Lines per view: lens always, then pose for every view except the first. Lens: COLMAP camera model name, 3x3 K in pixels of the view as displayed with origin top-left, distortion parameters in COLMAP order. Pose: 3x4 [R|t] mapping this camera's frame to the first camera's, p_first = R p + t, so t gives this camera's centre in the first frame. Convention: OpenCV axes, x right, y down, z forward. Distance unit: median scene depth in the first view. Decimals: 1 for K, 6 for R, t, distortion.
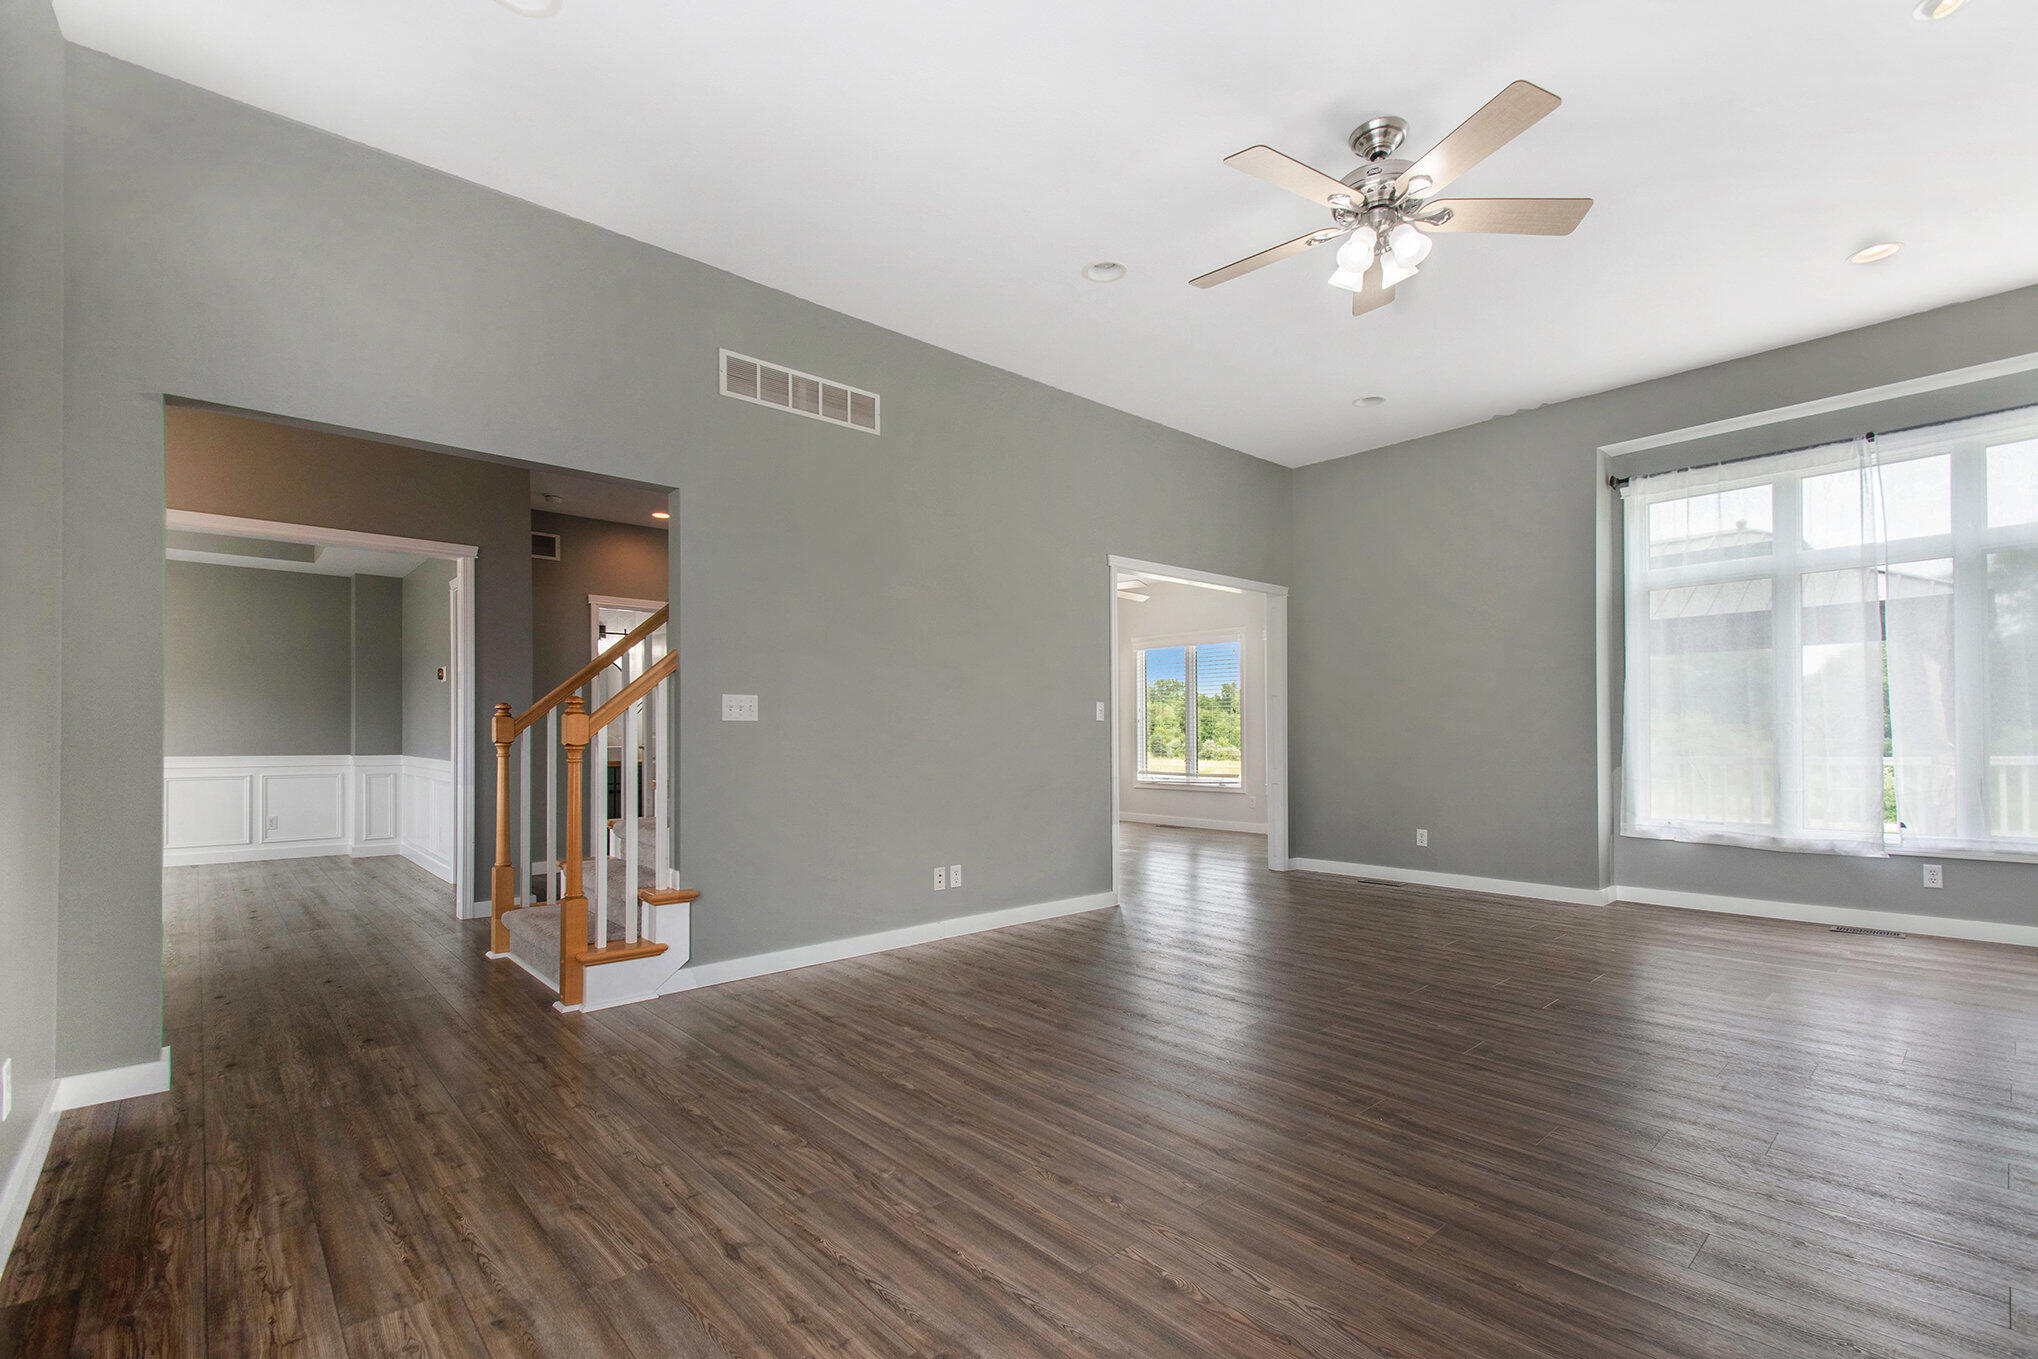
lens RADIAL K [[892.0, 0, 1000.6], [0, 892.0, 732.3], [0, 0, 1]] dist [0.003276, 0.000179]
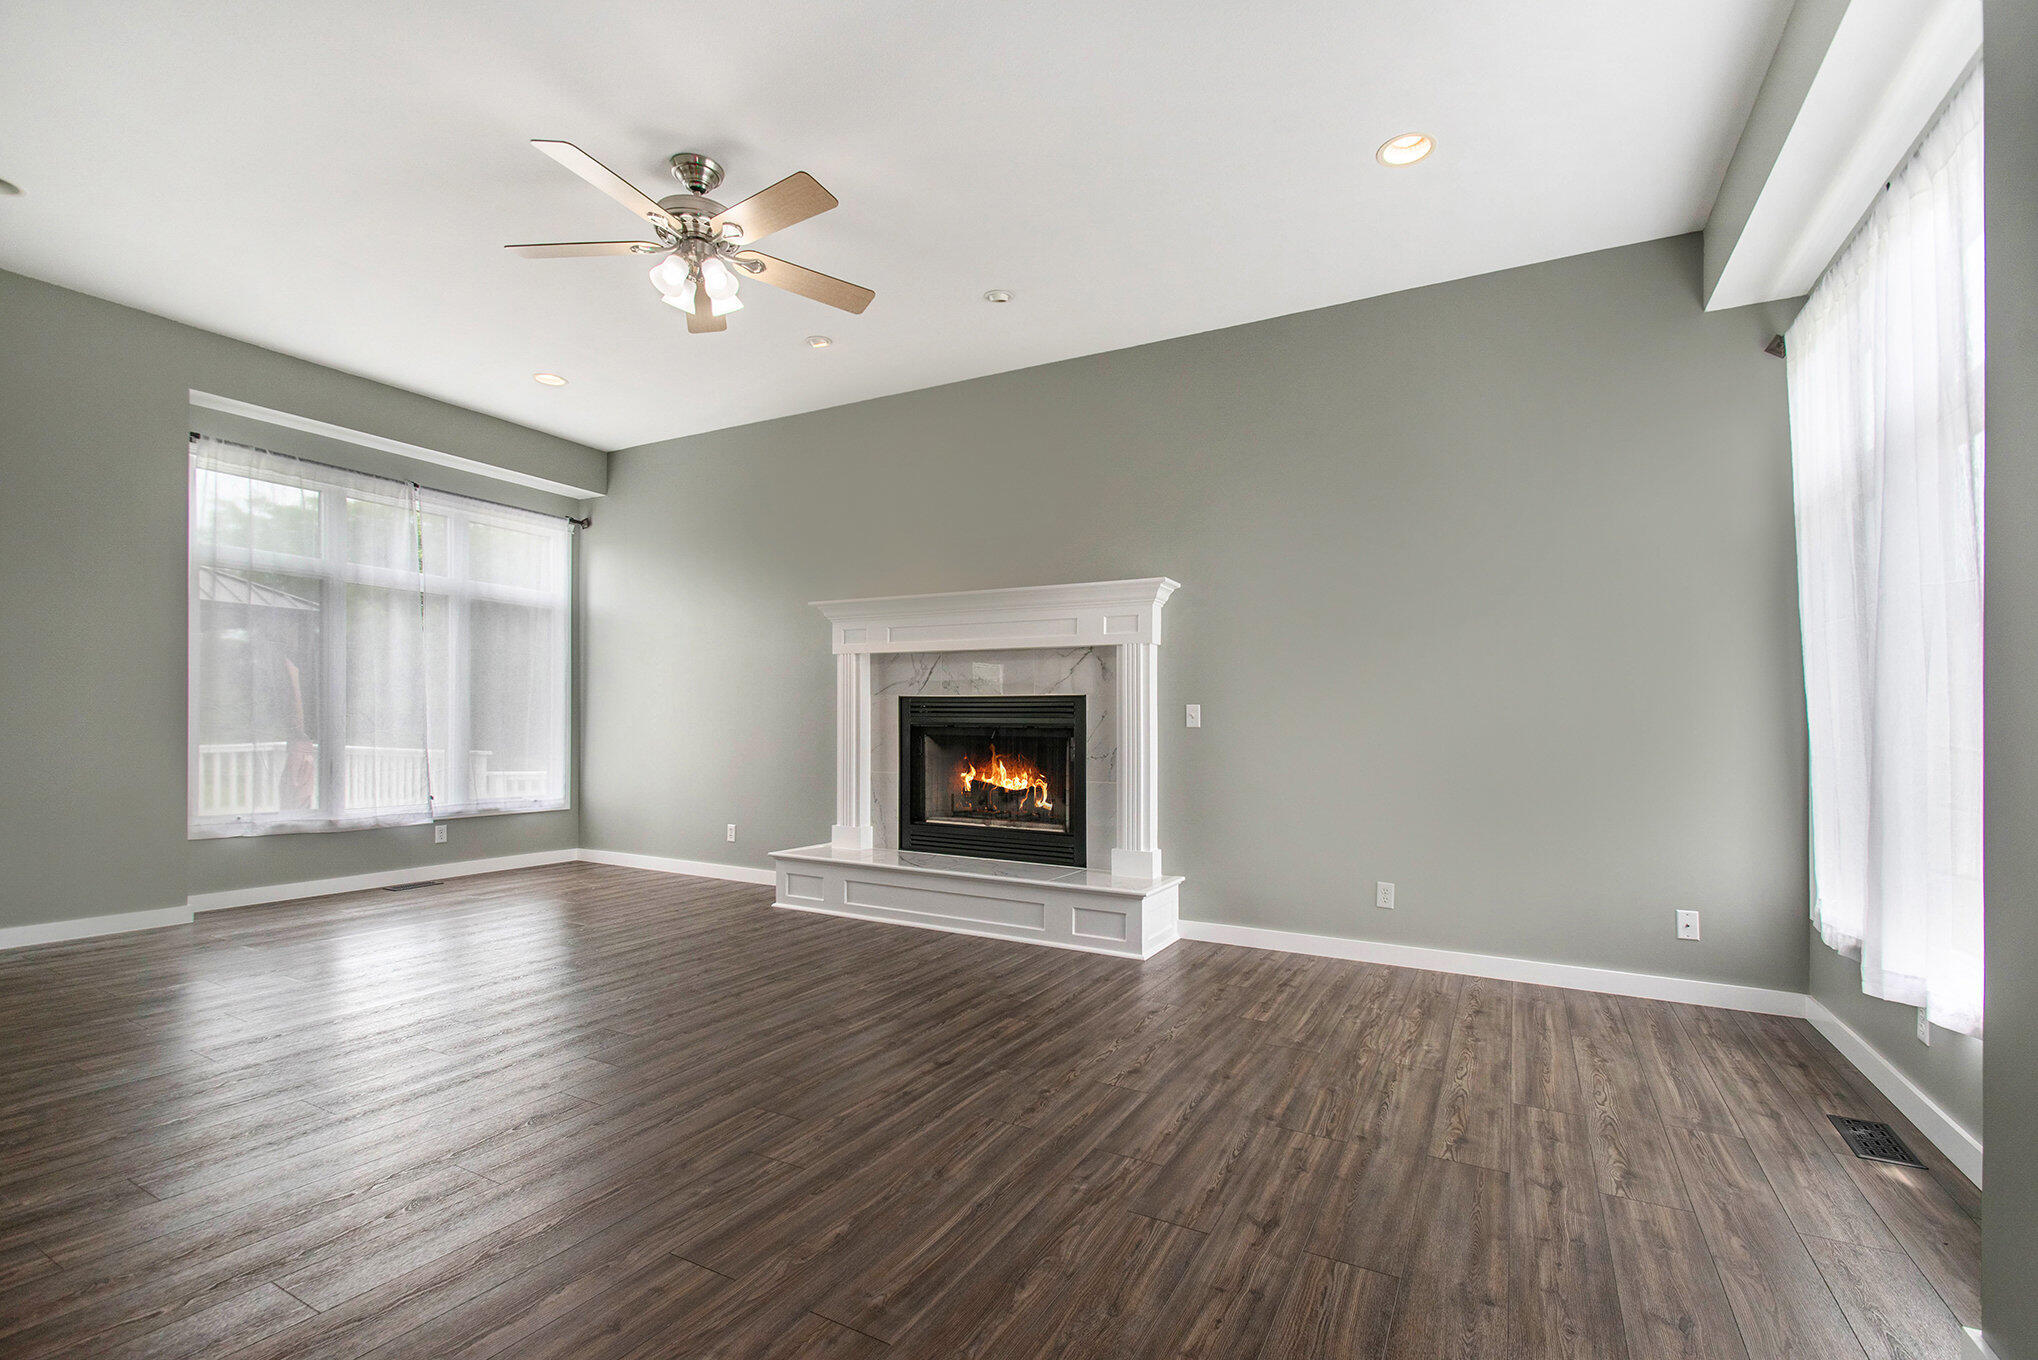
lens RADIAL K [[892.0, 0, 1000.6], [0, 892.0, 732.8], [0, 0, 1]] dist [0.003276, 0.000179]
pose [[-0.314658, -0.003277, 0.949199, -0.945646], [-0.013055, 0.999914, -0.000876, 0.005380], [-0.949115, -0.012667, -0.314674, 1.296298]]
